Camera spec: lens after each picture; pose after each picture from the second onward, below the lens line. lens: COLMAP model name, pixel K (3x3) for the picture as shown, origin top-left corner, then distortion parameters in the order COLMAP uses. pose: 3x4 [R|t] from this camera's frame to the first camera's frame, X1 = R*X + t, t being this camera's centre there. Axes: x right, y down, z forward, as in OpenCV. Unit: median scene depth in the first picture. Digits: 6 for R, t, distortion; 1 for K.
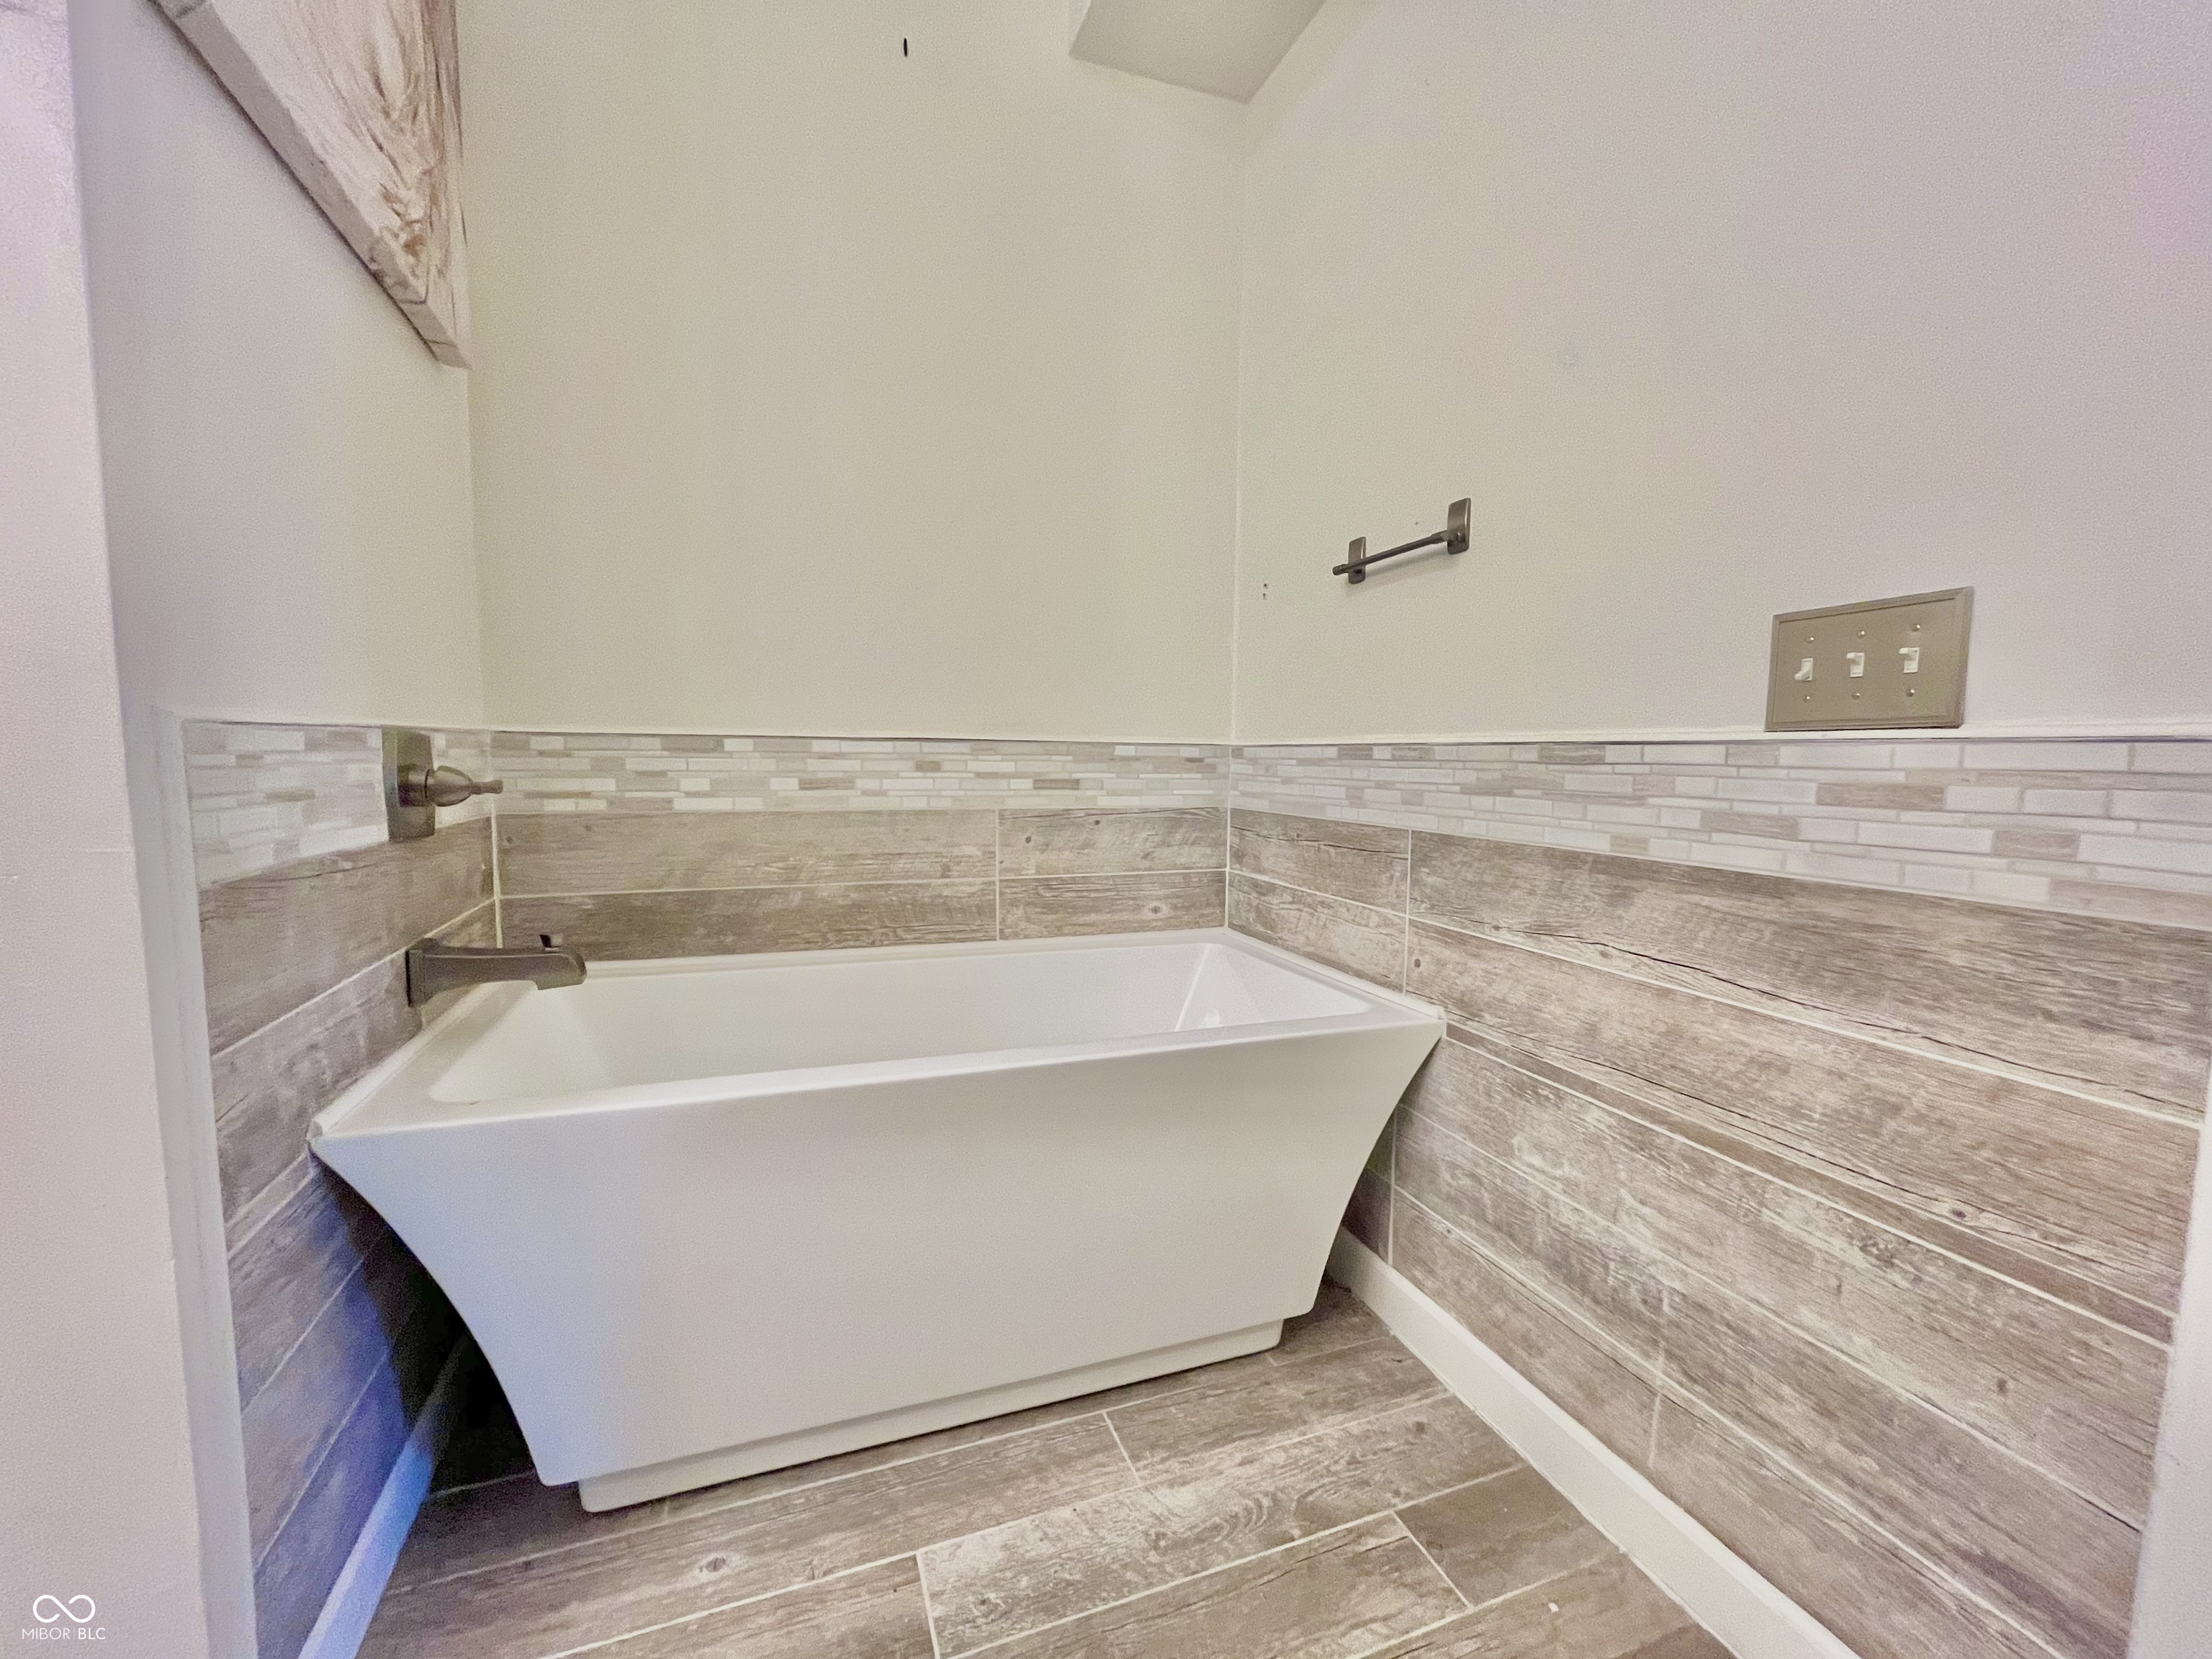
lens RADIAL K [[894.7, 0, 1096.6], [0, 894.7, 835.5], [0, 0, 1]] dist [-0.003216, 0.001008]
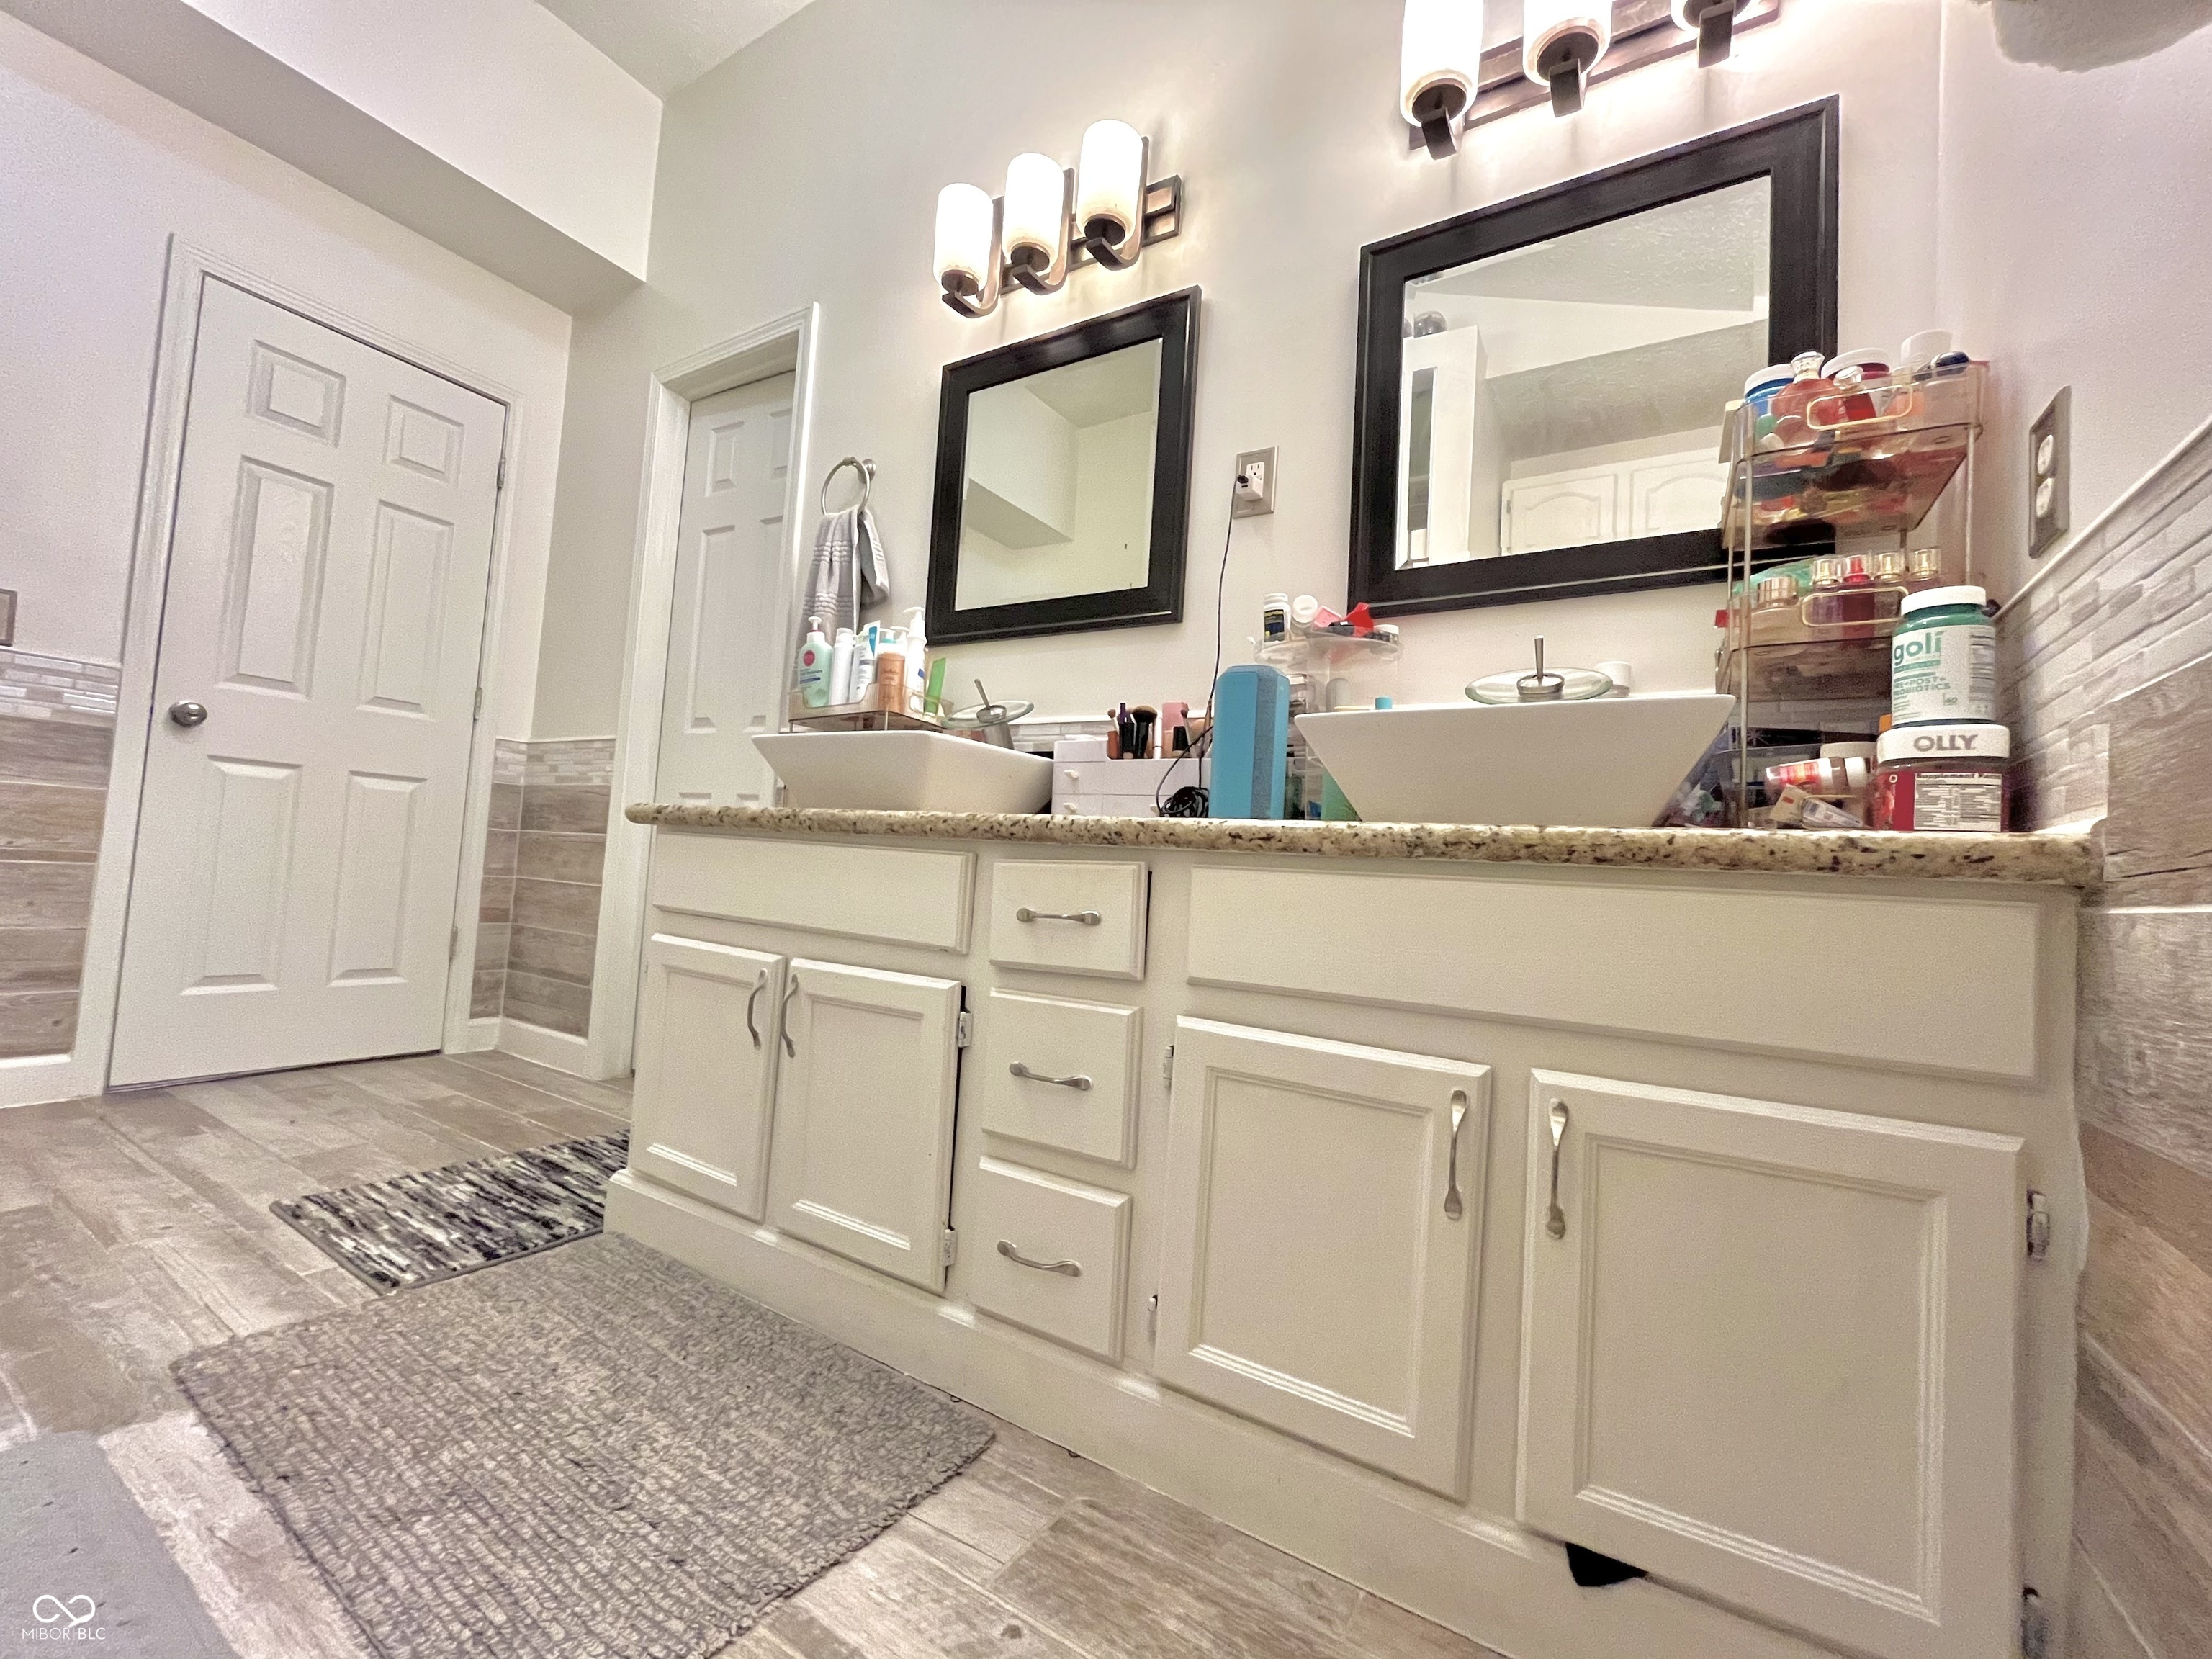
lens RADIAL K [[894.7, 0, 1106.3], [0, 894.7, 826.3], [0, 0, 1]] dist [-0.003216, 0.001008]
pose [[-0.615101, -0.004488, 0.788436, -0.718071], [-0.000064, 0.999984, 0.005642, 0.091801], [-0.788448, 0.003420, -0.615091, 0.031381]]
